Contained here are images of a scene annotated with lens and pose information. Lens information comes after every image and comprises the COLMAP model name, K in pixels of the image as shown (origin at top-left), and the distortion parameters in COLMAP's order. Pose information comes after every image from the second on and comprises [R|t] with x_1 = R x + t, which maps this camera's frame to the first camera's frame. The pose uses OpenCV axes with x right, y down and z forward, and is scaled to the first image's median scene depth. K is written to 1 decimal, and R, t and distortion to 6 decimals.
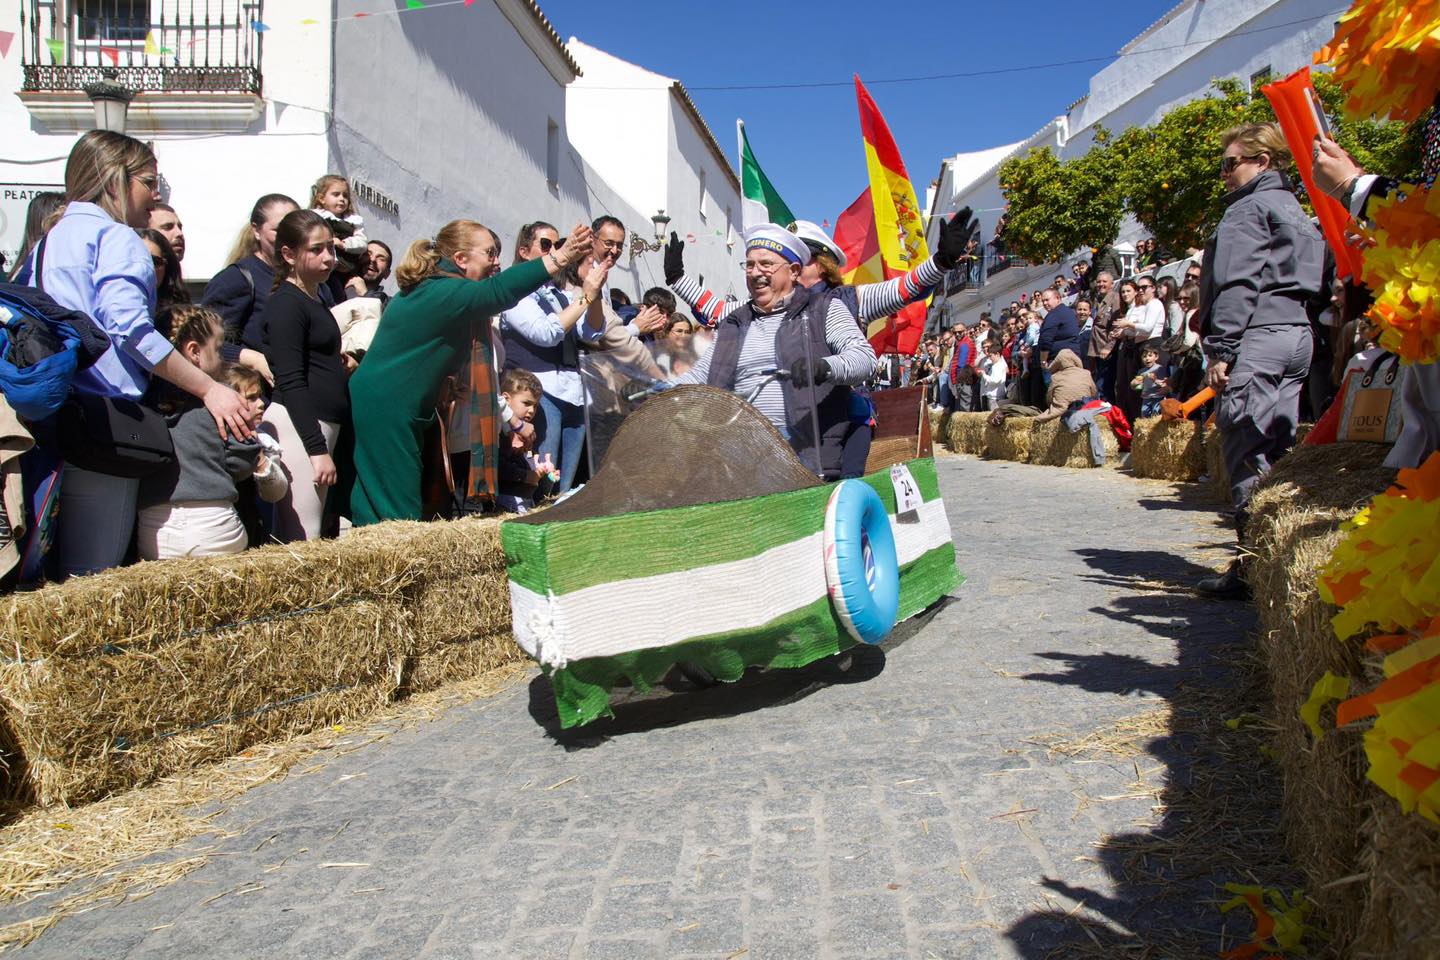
lens RADIAL K [[1119.7, 0, 711.8], [0, 1119.7, 523.7], [0, 0, 1]] dist [-0.134194, 0.122191]
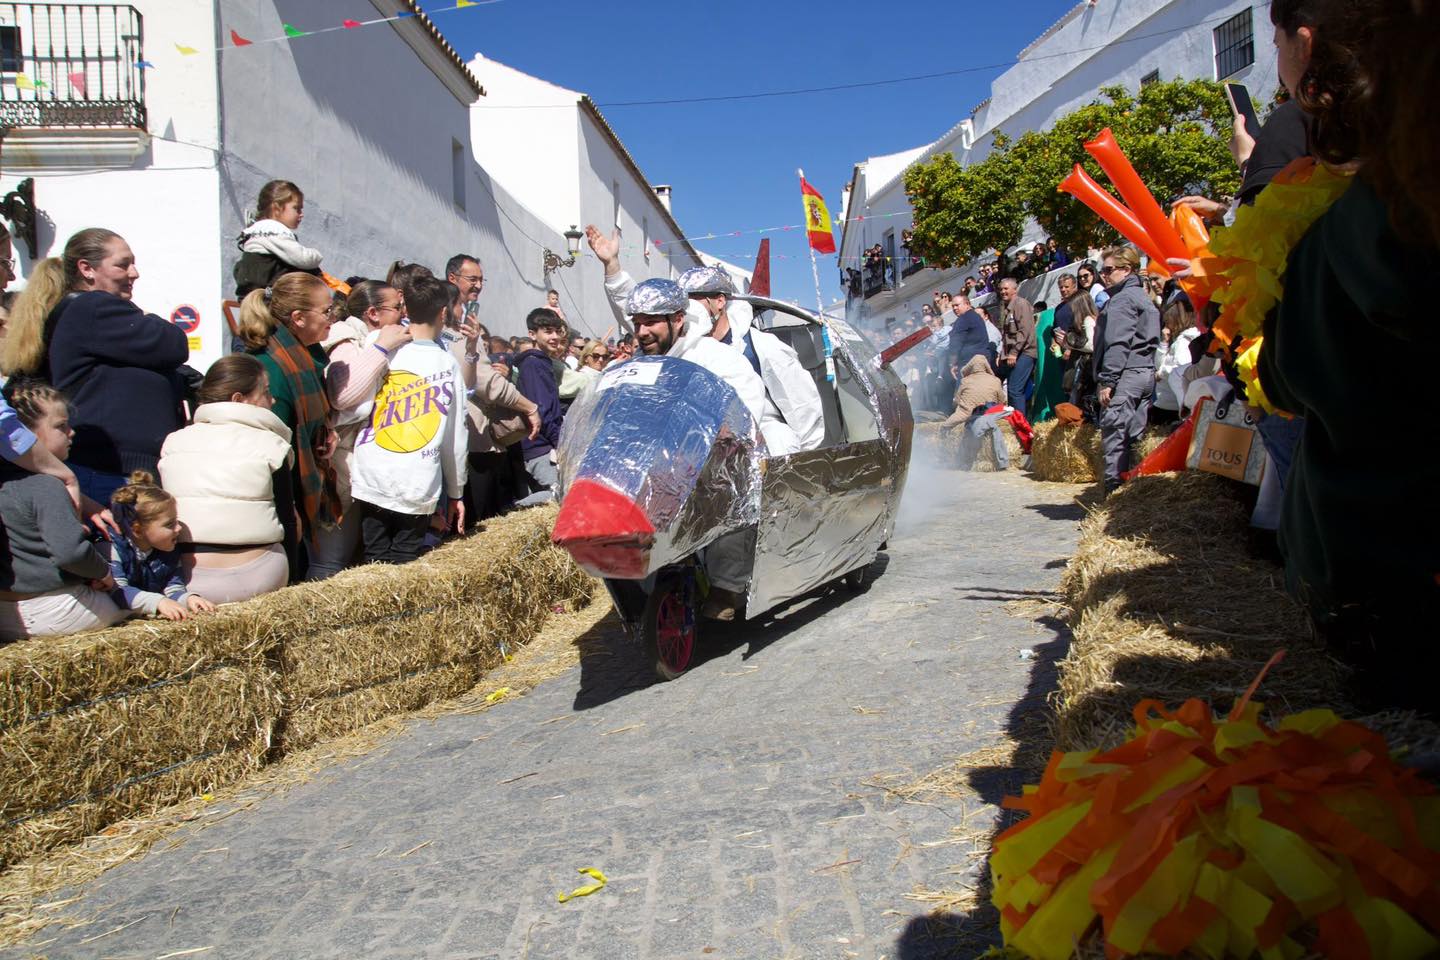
lens RADIAL K [[1119.7, 0, 732.3], [0, 1119.7, 513.5], [0, 0, 1]] dist [-0.134194, 0.122191]
pose [[0.996664, -0.043275, 0.069196, 0.073891], [0.043837, 0.999017, -0.006624, -0.041338], [-0.068841, 0.009636, 0.997581, -0.022684]]
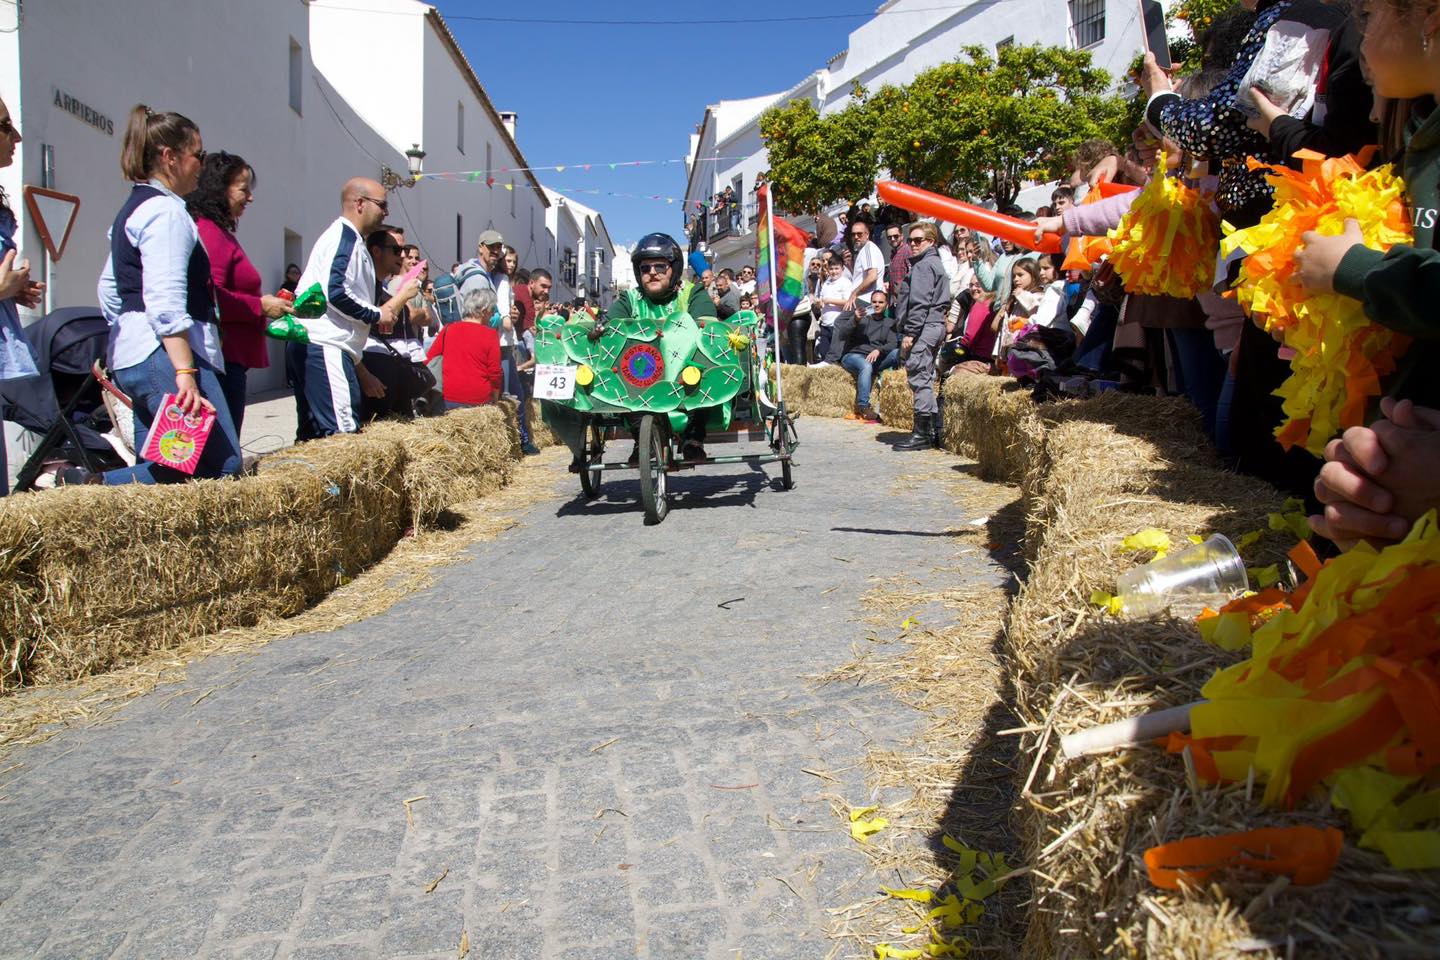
lens RADIAL K [[1119.7, 0, 730.6], [0, 1119.7, 513.4], [0, 0, 1]] dist [-0.134194, 0.122191]
pose [[0.974866, -0.010460, 0.222546, 0.023744], [0.001310, 0.999149, 0.041226, -0.011403], [-0.222788, -0.039898, 0.974050, 0.025255]]
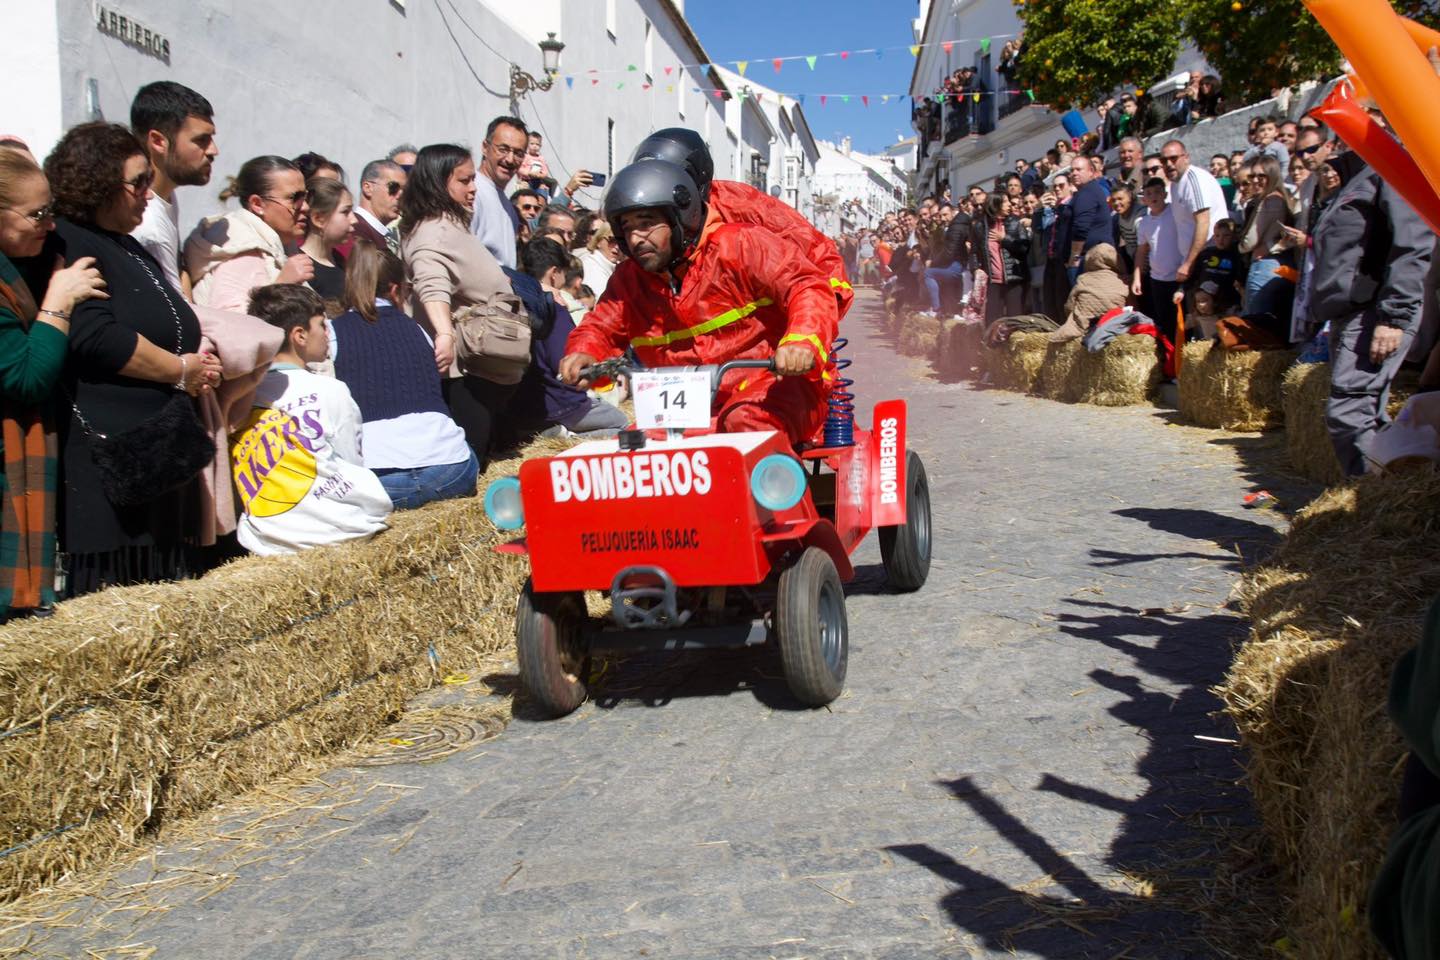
lens RADIAL K [[1492.0, 0, 729.7], [0, 1492.0, 511.7], [0, 0, 1]] dist [0.003004, 0.000000]
pose [[0.998262, -0.012680, 0.057545, 0.046068], [0.009284, 0.998221, 0.058896, -0.109064], [-0.058189, -0.058259, 0.996604, -0.000763]]
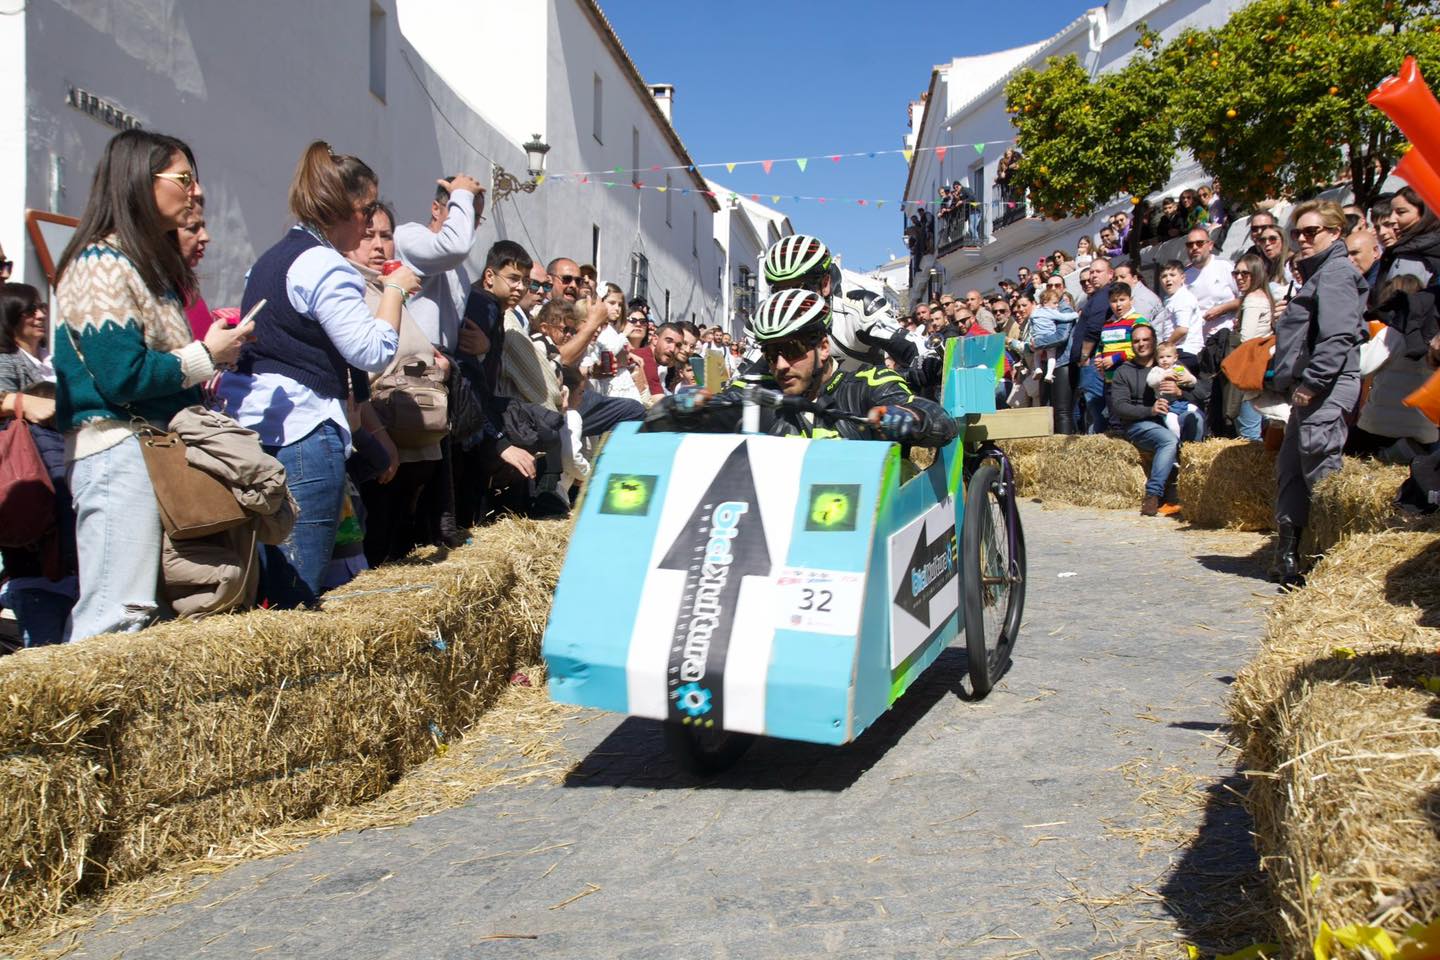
lens RADIAL K [[1556.1, 0, 746.7], [0, 1556.1, 507.5], [0, 0, 1]] dist [0.018986, 0.000000]
pose [[0.996863, 0.003299, 0.079083, 0.044093], [-0.000735, 0.999474, -0.032425, -0.047070], [-0.079148, 0.032265, 0.996341, 0.003797]]
